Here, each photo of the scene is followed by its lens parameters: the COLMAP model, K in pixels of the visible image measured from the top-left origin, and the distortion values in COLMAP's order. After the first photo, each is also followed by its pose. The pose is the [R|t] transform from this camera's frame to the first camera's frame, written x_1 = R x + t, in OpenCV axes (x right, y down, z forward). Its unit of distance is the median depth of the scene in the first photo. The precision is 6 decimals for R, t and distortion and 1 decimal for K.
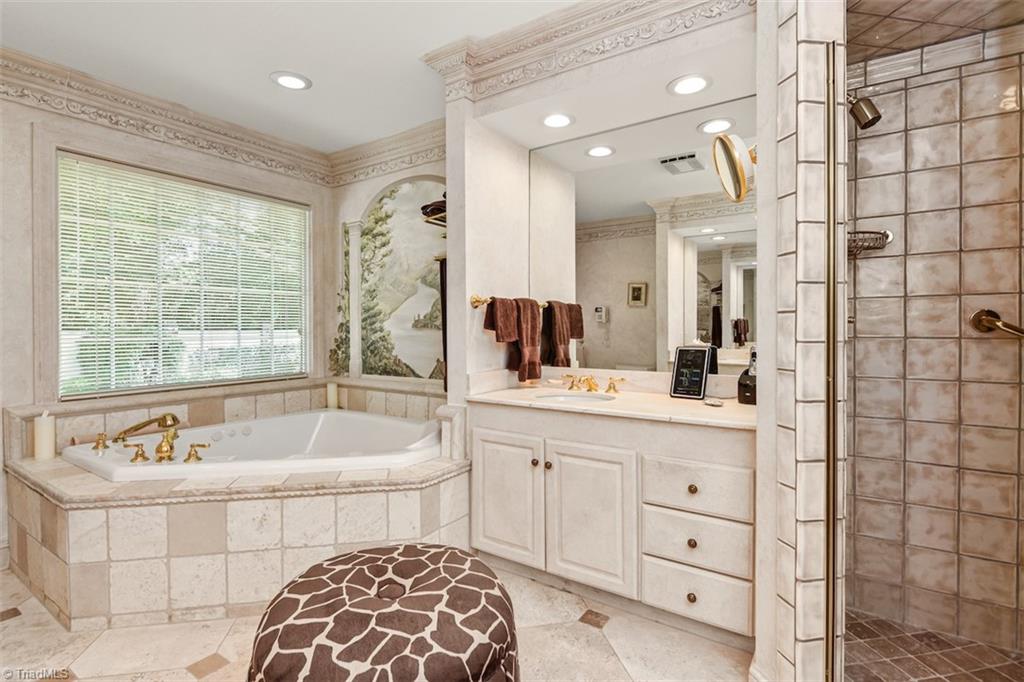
lens RADIAL K [[492.2, 0, 511.4], [0, 492.2, 333.2], [0, 0, 1]] dist [0.008029, -0.010582]
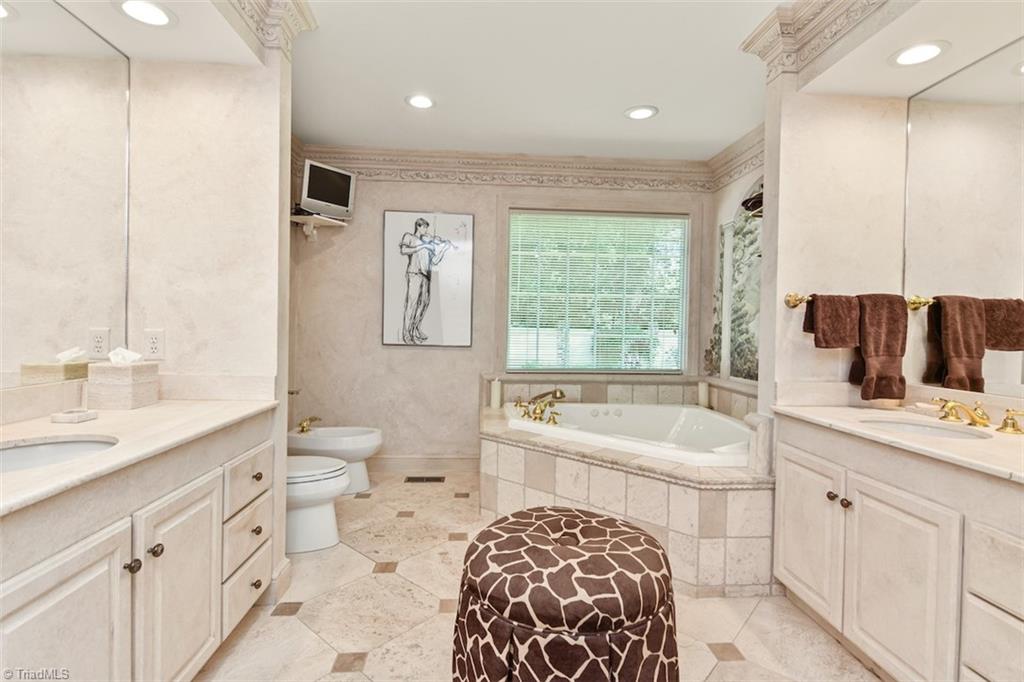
lens RADIAL K [[492.2, 0, 511.4], [0, 492.2, 333.2], [0, 0, 1]] dist [0.008029, -0.010582]
pose [[0.614009, 0.024663, -0.788914, 0.300694], [-0.028215, 0.999559, 0.009289, 0.000521], [0.788795, 0.016556, 0.614434, 0.064431]]
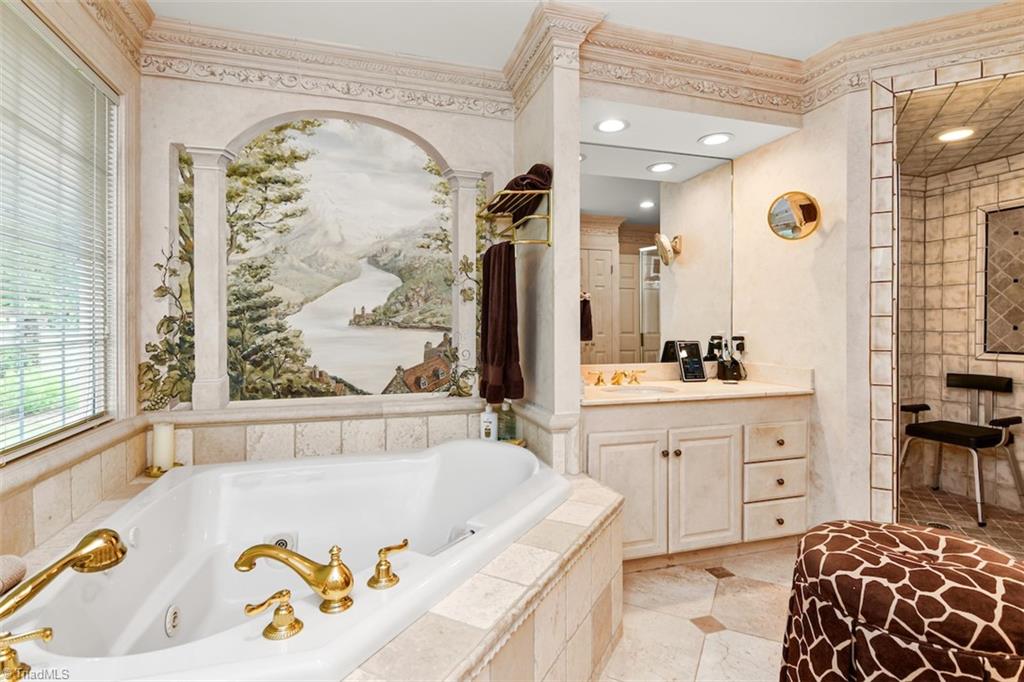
lens RADIAL K [[504.3, 0, 514.7], [0, 504.3, 329.8], [0, 0, 1]] dist [0.006728, -0.010924]
pose [[0.624496, -0.003546, 0.781020, -0.834964], [0.008218, 0.999964, -0.002031, -0.001680], [-0.780985, 0.007686, 0.624503, 0.483505]]
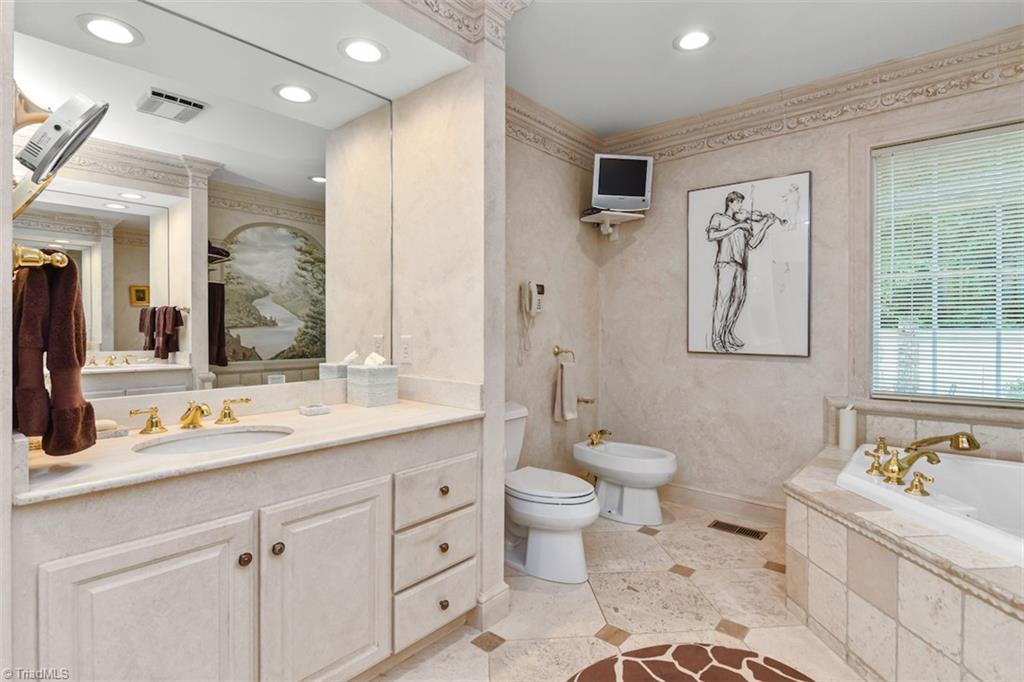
lens RADIAL K [[504.3, 0, 514.7], [0, 504.3, 329.8], [0, 0, 1]] dist [0.006728, -0.010924]
pose [[-0.114586, 0.007143, -0.993388, 0.196730], [-0.010384, 0.999911, 0.008388, -0.002953], [0.993359, 0.011277, -0.114502, 0.386363]]
